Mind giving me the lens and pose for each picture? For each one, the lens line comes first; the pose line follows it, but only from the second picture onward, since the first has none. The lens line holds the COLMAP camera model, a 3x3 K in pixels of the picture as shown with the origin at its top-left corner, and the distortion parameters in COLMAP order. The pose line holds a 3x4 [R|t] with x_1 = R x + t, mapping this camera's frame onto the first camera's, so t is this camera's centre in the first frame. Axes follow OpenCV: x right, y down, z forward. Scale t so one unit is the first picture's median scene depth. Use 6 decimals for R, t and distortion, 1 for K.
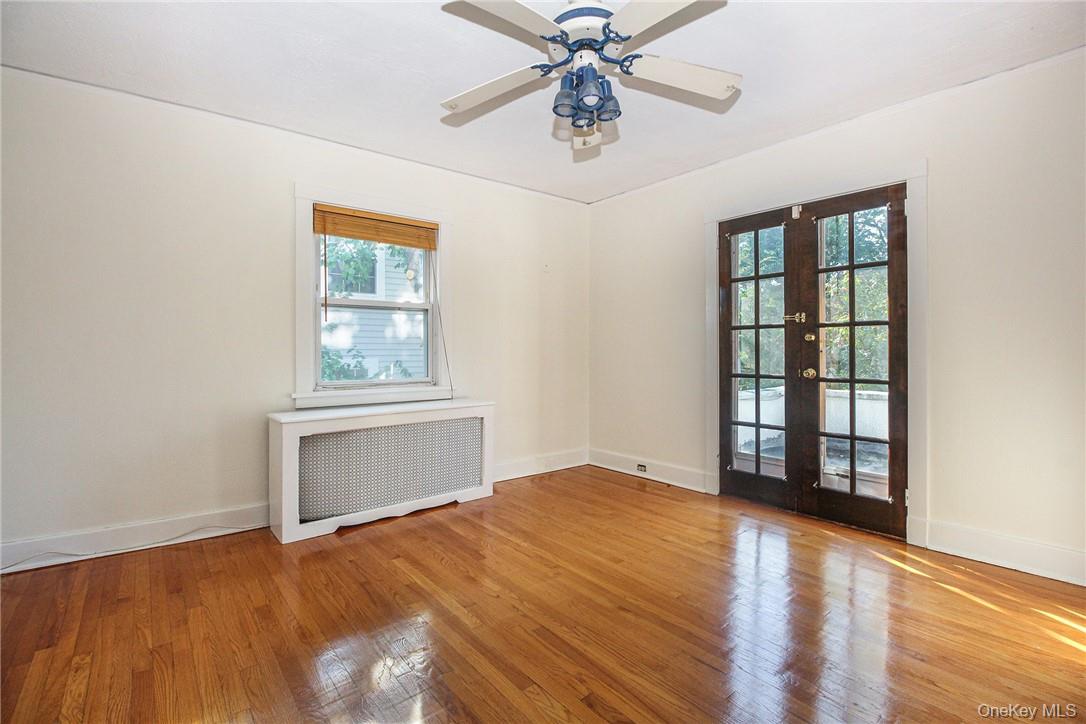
lens RADIAL K [[501.8, 0, 548.5], [0, 501.8, 353.4], [0, 0, 1]] dist [-0.004387, -0.002180]
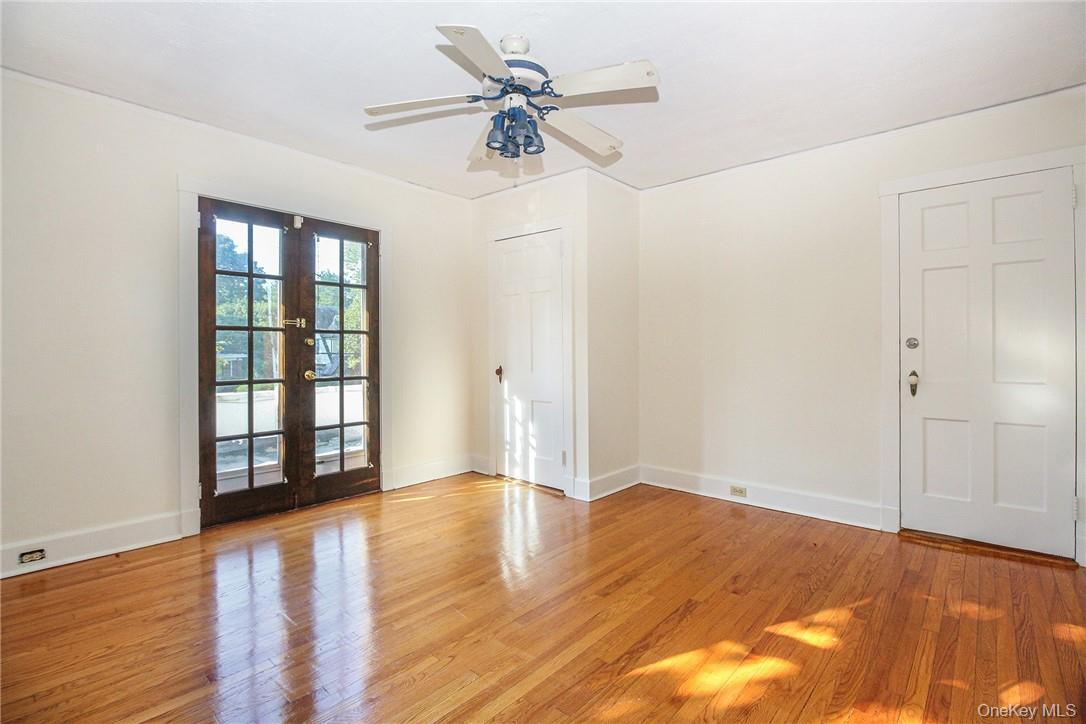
lens RADIAL K [[501.8, 0, 548.6], [0, 501.8, 359.2], [0, 0, 1]] dist [-0.004387, -0.002180]
pose [[-0.155275, -0.021567, 0.987636, -0.622621], [0.003392, 0.999744, 0.022365, -0.016525], [-0.987866, 0.006822, -0.155162, 0.645815]]
